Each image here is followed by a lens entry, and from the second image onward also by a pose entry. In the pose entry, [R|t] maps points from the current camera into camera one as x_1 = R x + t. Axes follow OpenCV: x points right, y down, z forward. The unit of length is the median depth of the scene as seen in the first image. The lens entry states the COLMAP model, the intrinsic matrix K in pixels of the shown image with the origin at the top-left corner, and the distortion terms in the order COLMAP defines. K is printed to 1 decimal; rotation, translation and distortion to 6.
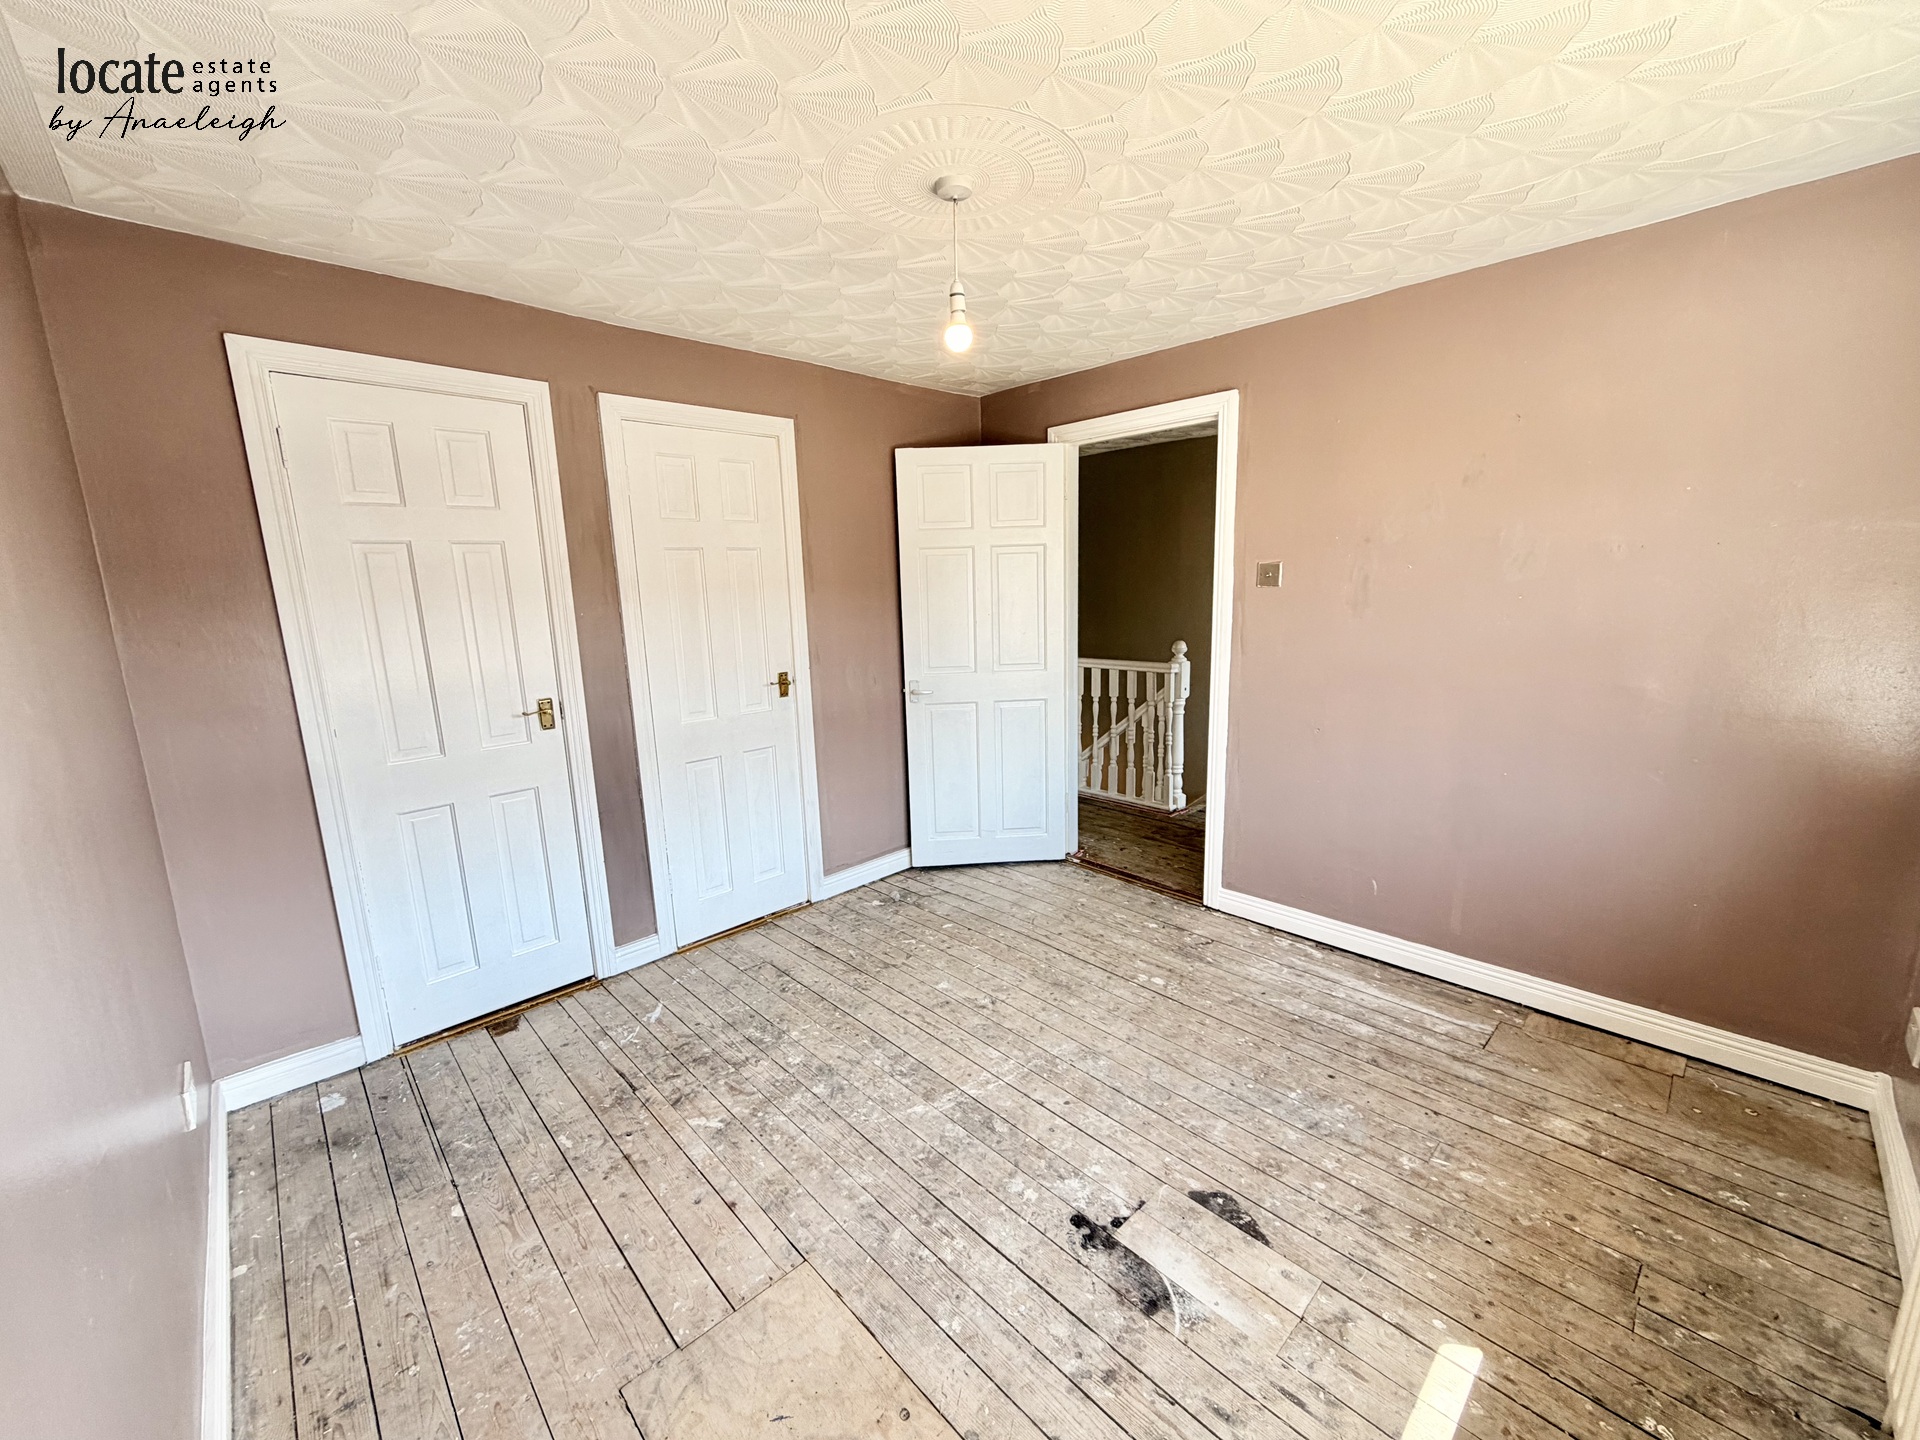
lens RADIAL K [[765.5, 0, 963.8], [0, 765.5, 724.6], [0, 0, 1]] dist [0.000094, -0.000040]
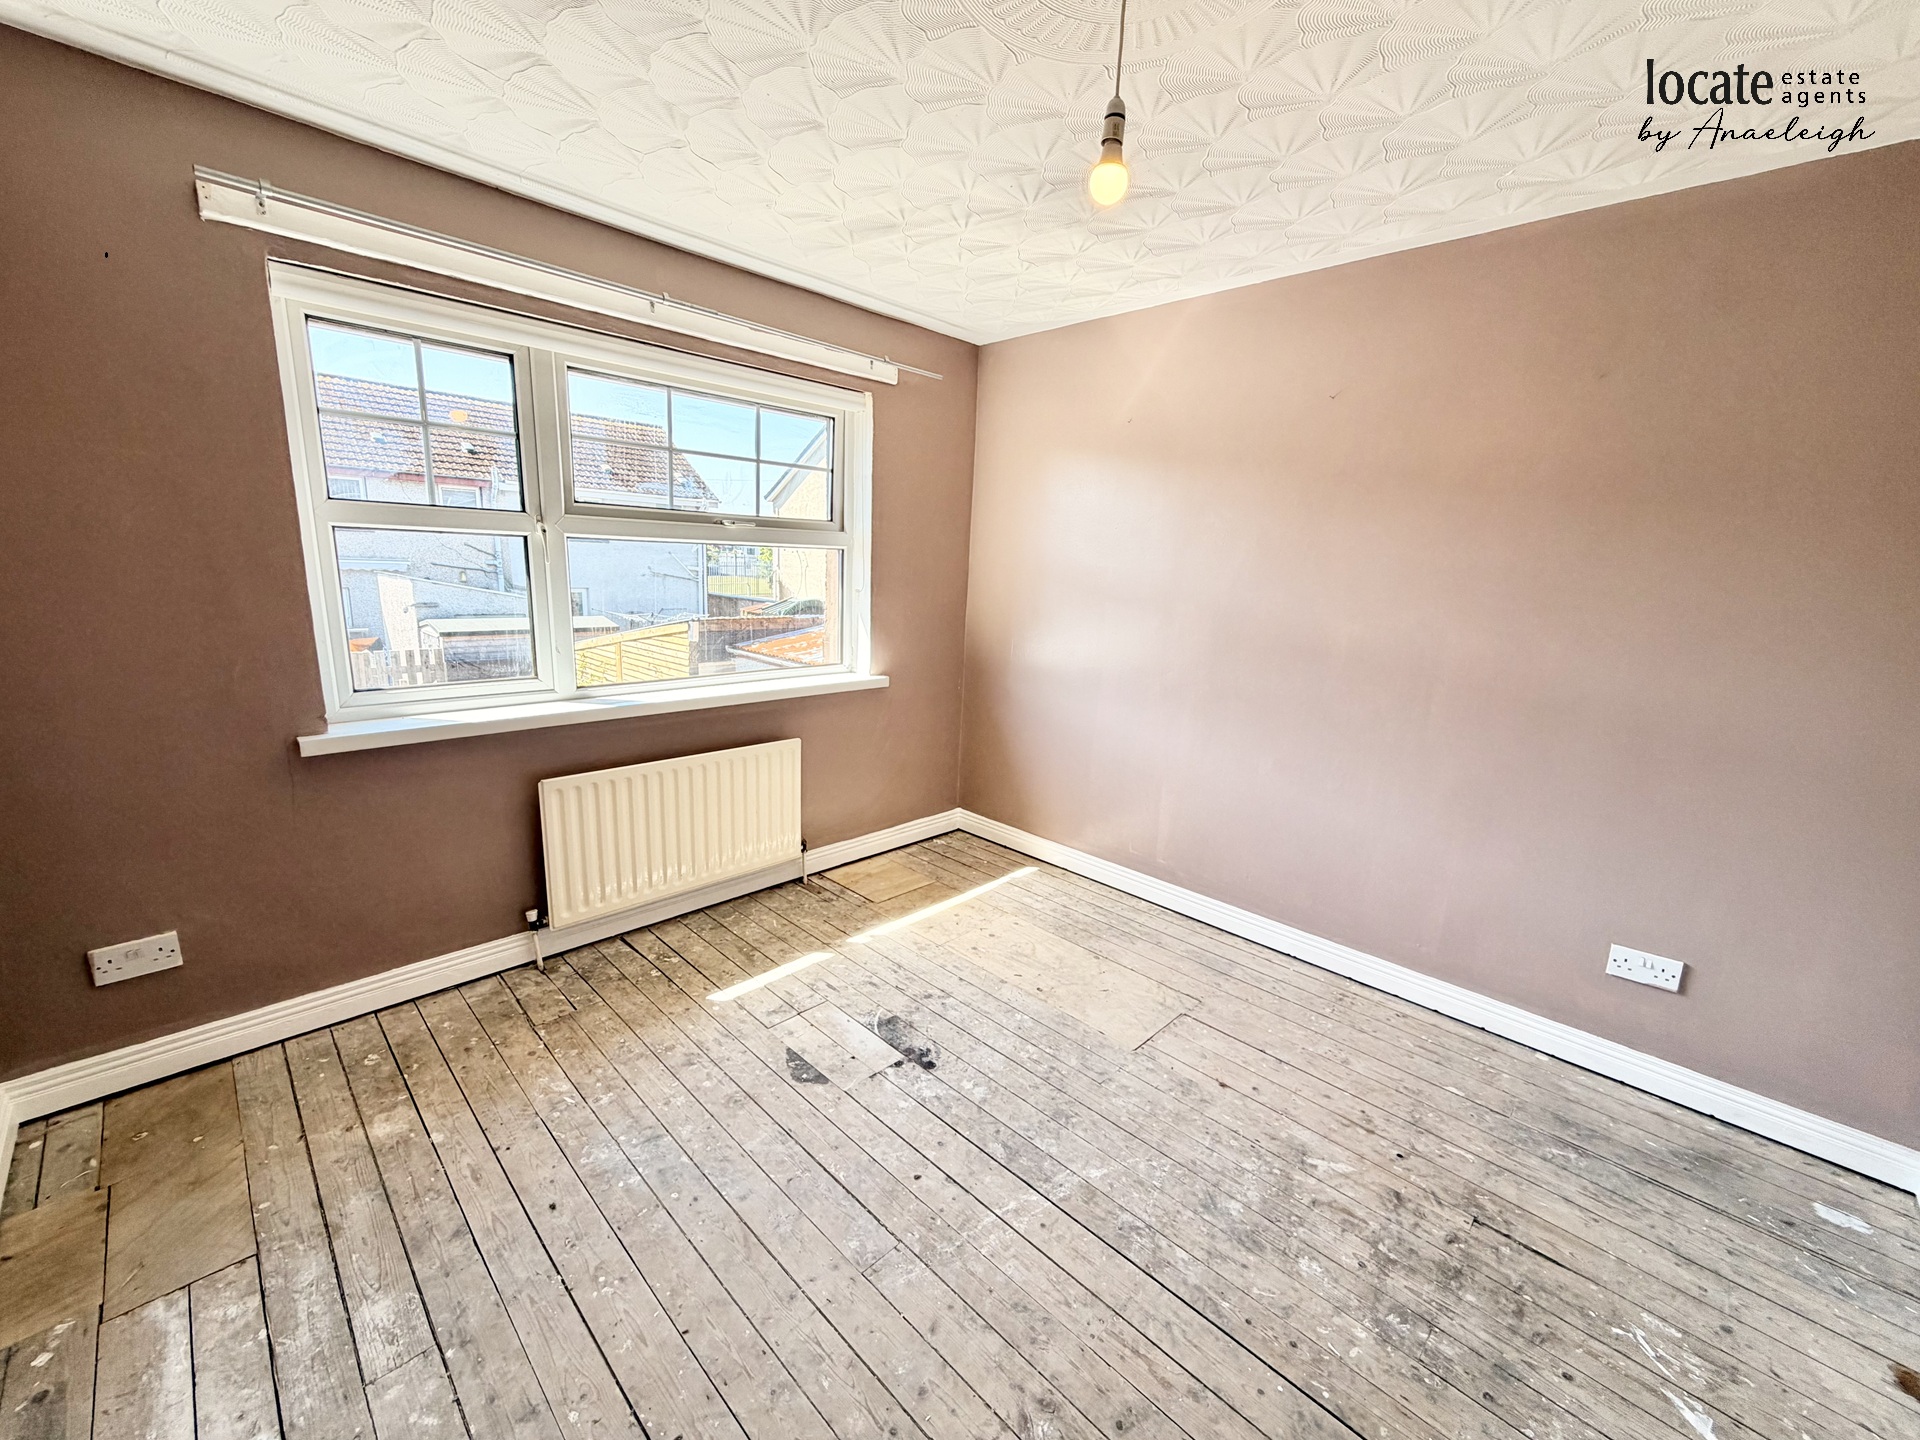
lens RADIAL K [[765.5, 0, 959.2], [0, 765.5, 725.6], [0, 0, 1]] dist [0.000094, -0.000040]
pose [[-0.999241, -0.009571, -0.037753, 0.139689], [-0.023720, 0.918380, 0.394987, -0.307515], [0.030891, 0.395583, -0.917911, 1.735655]]
